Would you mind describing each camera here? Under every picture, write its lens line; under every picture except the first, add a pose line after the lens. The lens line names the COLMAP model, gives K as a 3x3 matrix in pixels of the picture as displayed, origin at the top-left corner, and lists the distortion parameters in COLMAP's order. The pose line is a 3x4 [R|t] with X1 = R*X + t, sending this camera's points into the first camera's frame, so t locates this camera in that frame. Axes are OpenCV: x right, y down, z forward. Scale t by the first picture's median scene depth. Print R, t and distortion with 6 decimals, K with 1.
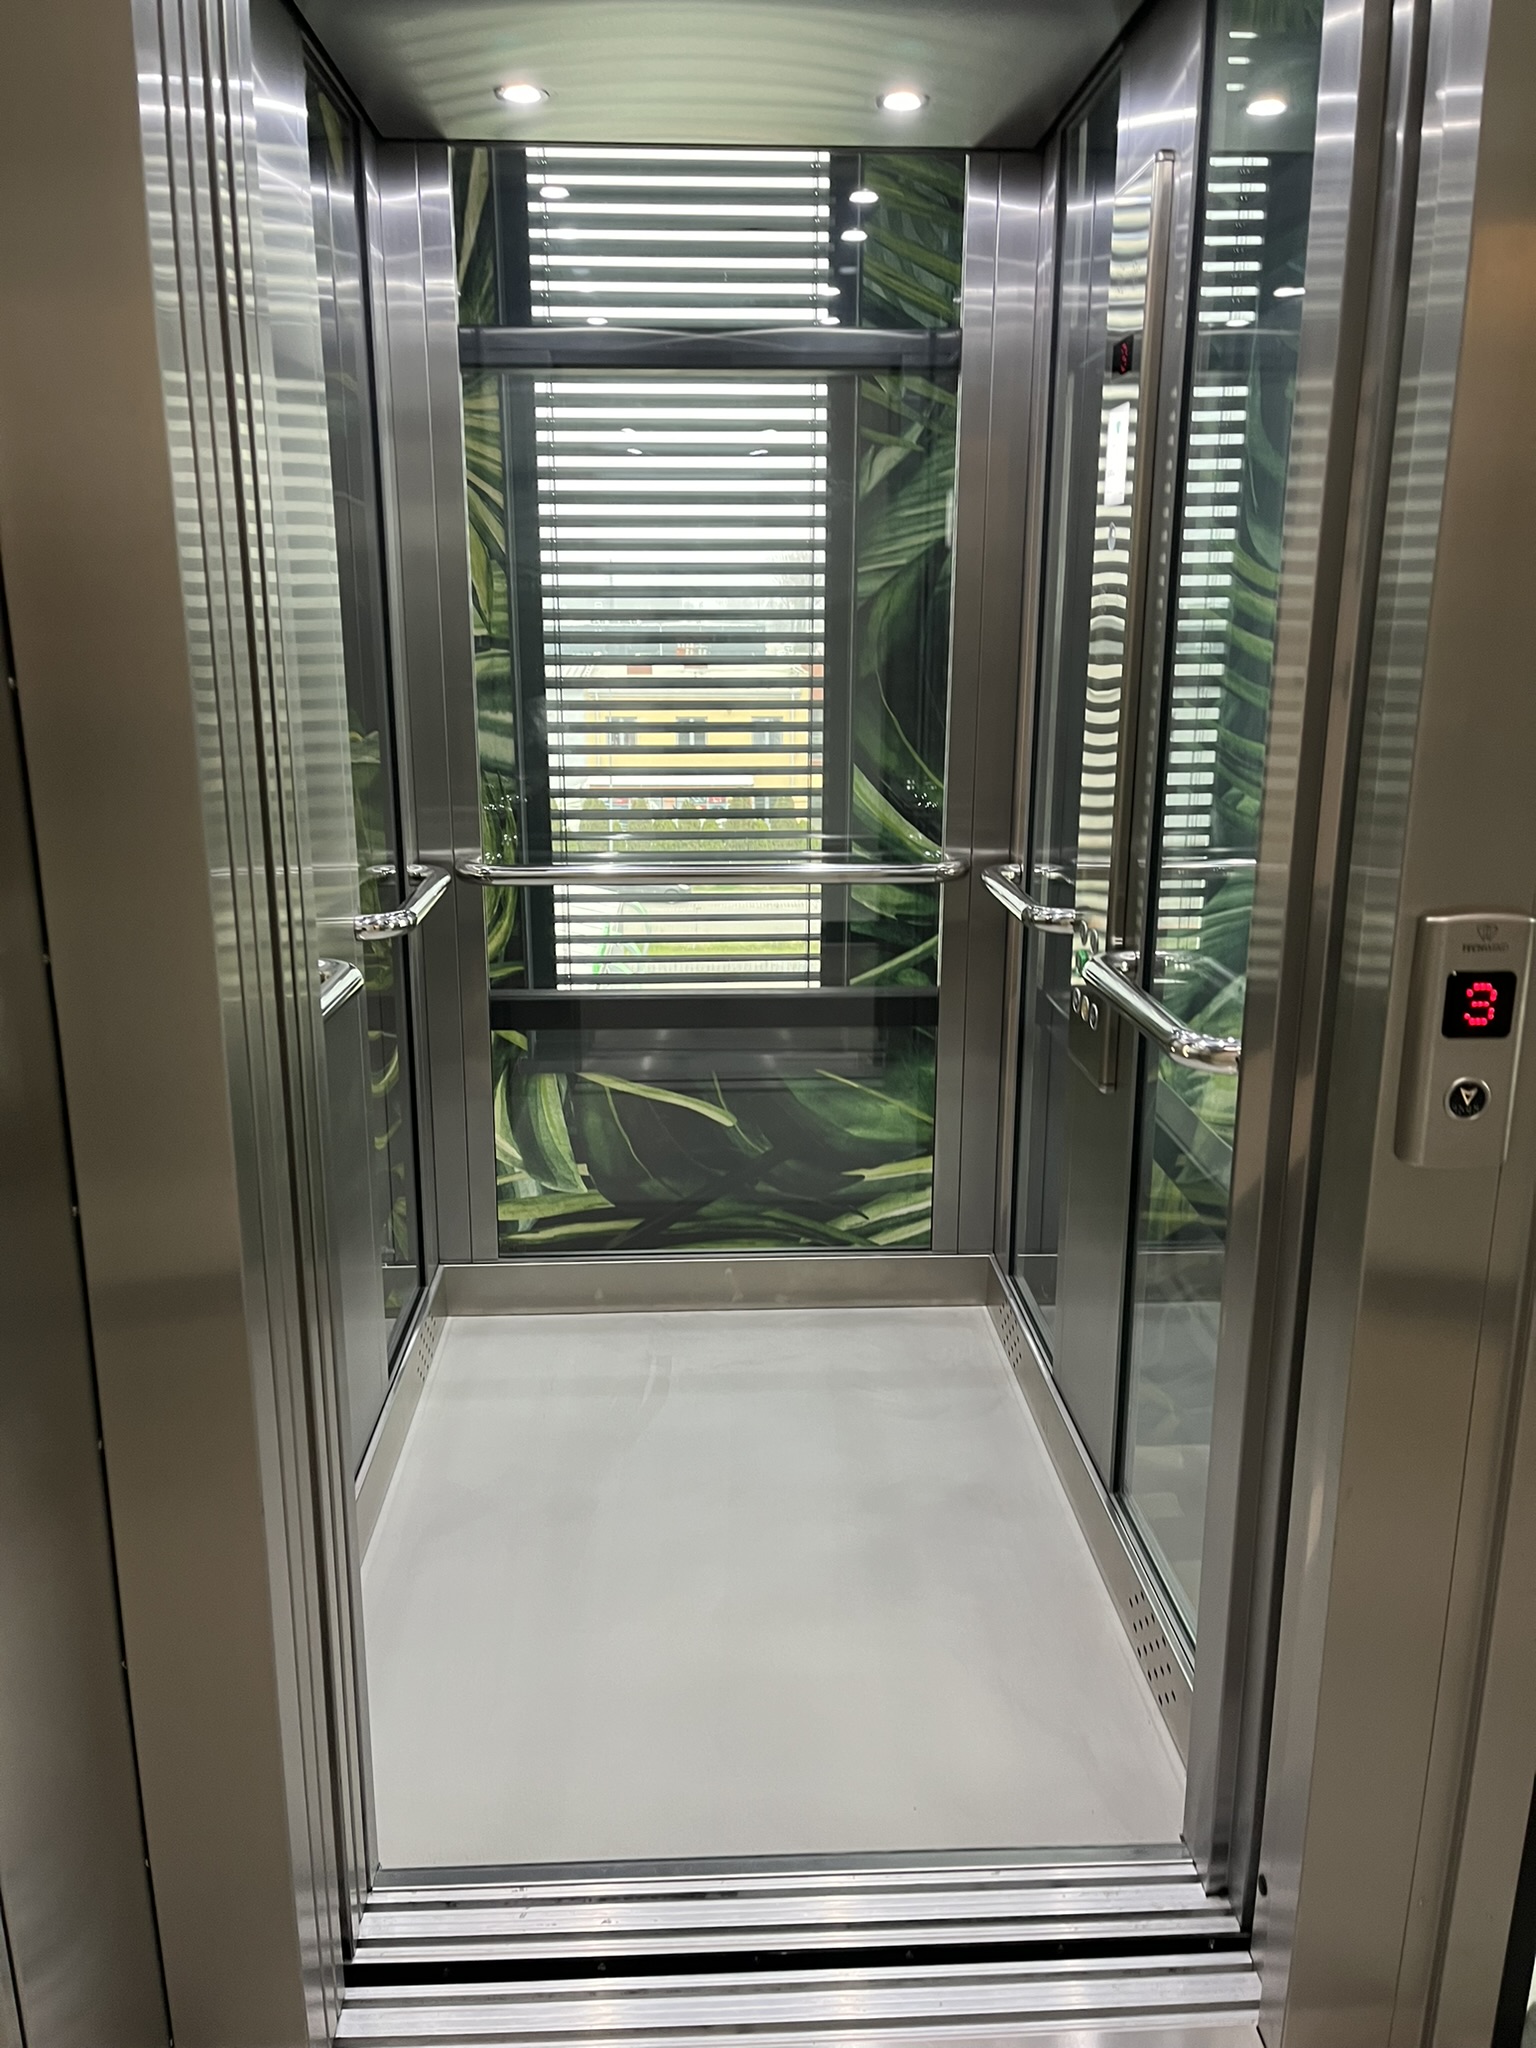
lens RADIAL K [[1520.6, 0, 768.0], [0, 1520.6, 1024.0], [0, 0, 1]] dist [0.027579, 0.000316]
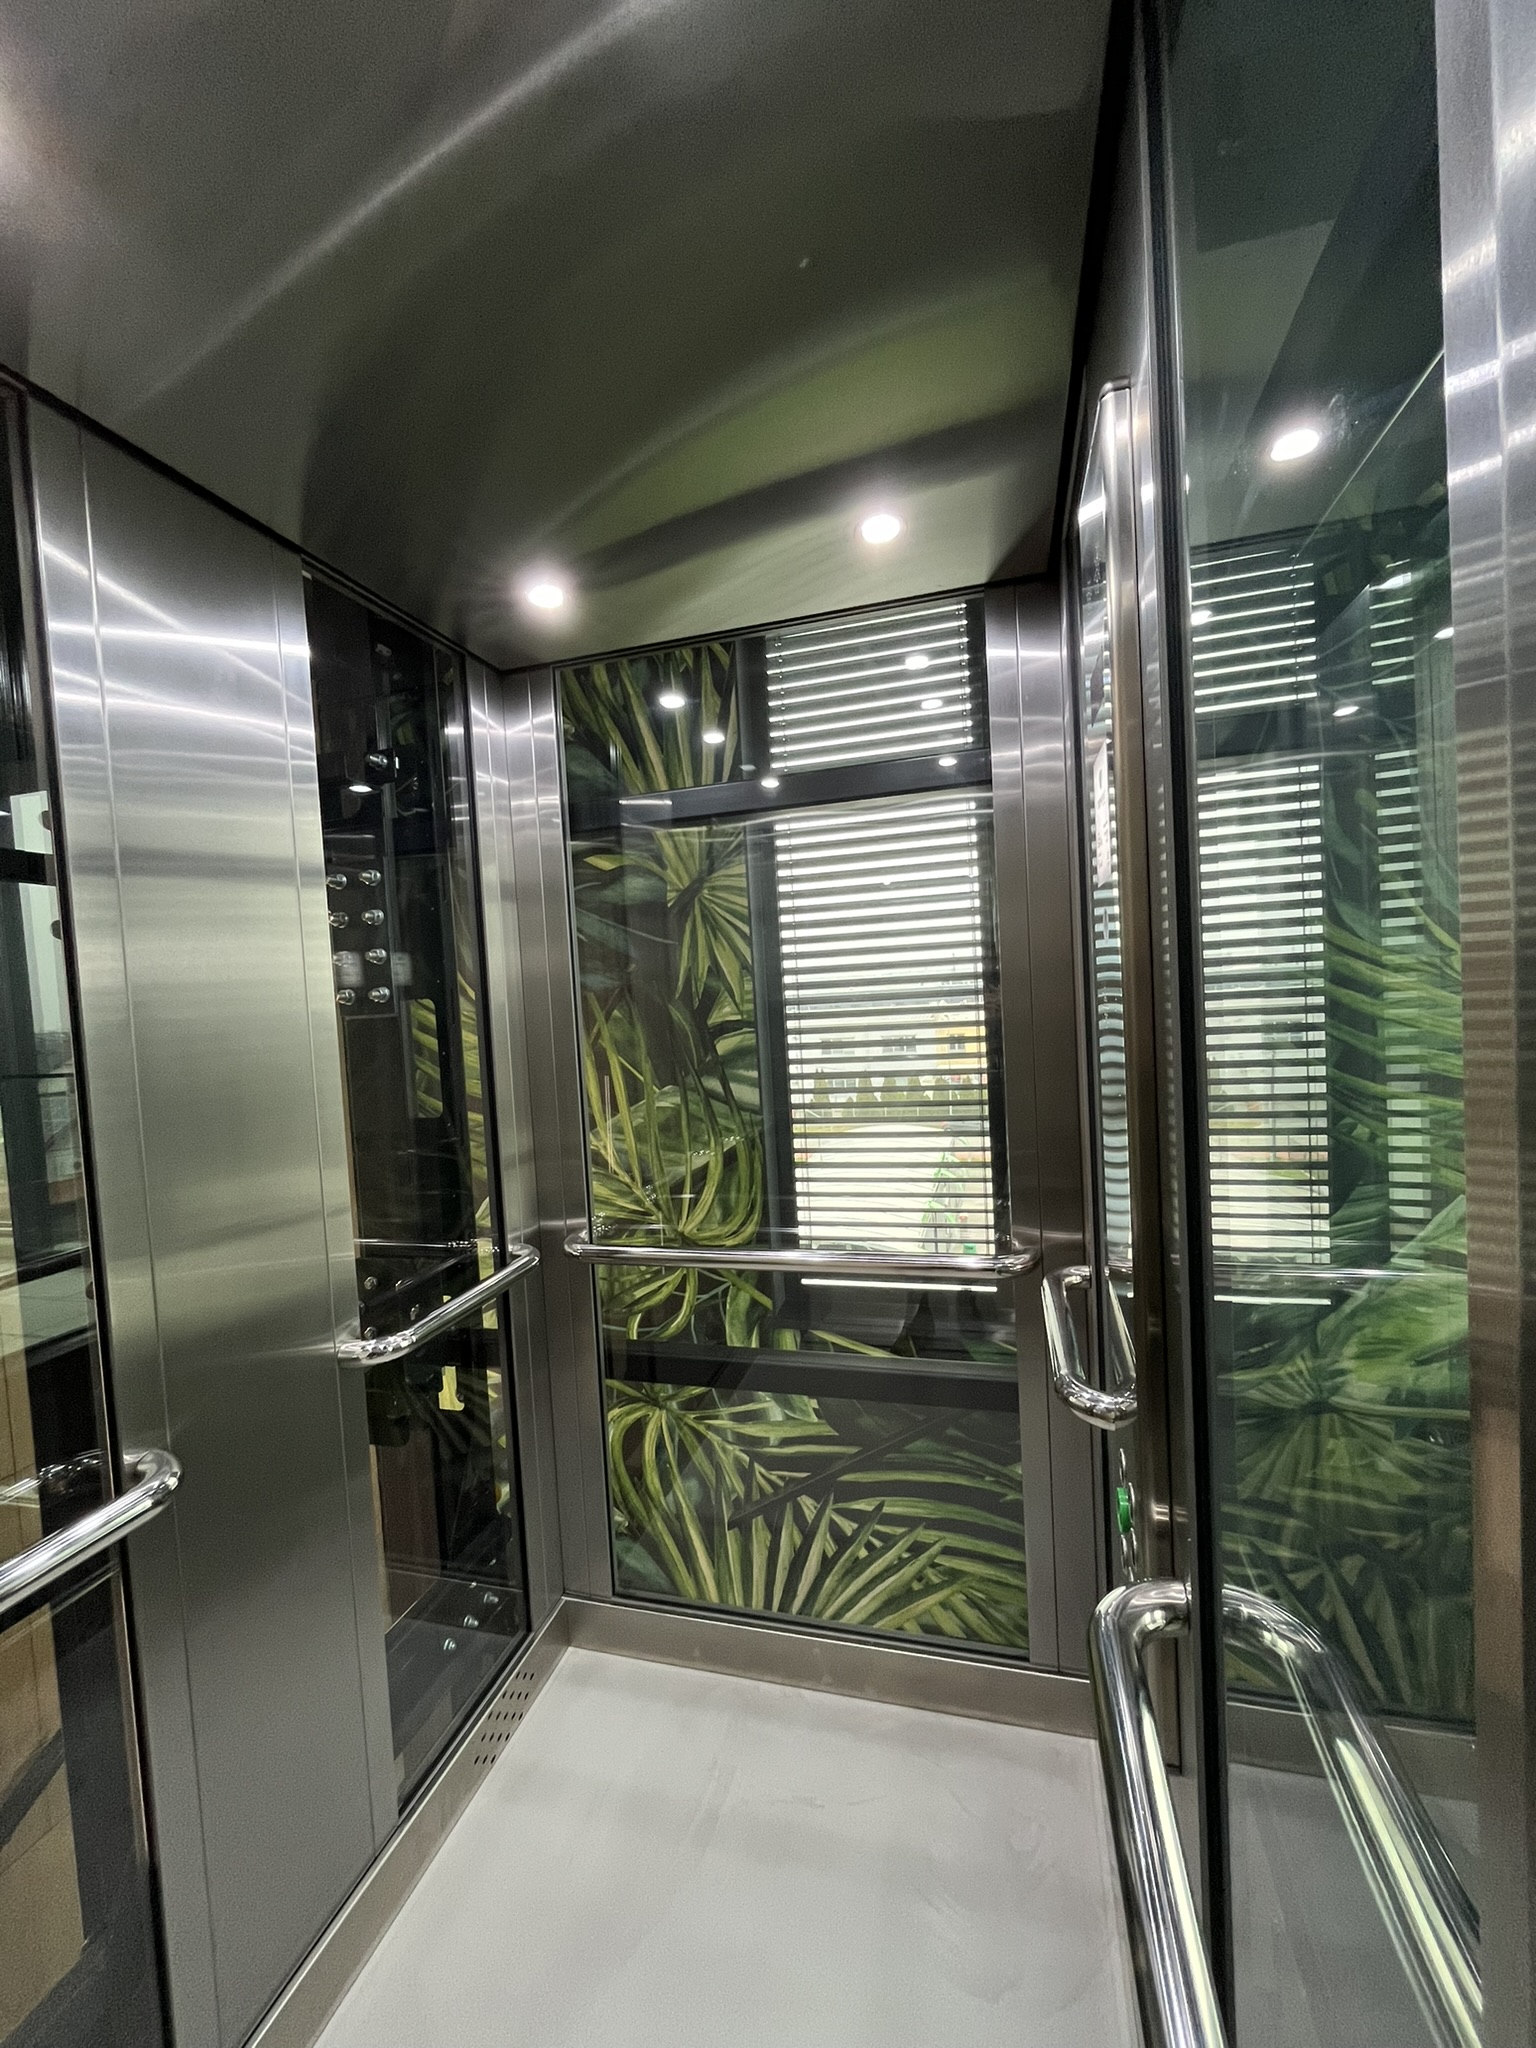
lens RADIAL K [[843.1, 0, 768.0], [0, 843.1, 1024.0], [0, 0, 1]] dist [-0.001941, -0.000279]
pose [[0.949020, -0.041698, -0.312446, 0.089850], [-0.022066, 0.979992, -0.197810, -0.088361], [0.314443, 0.194620, 0.929112, 0.249530]]
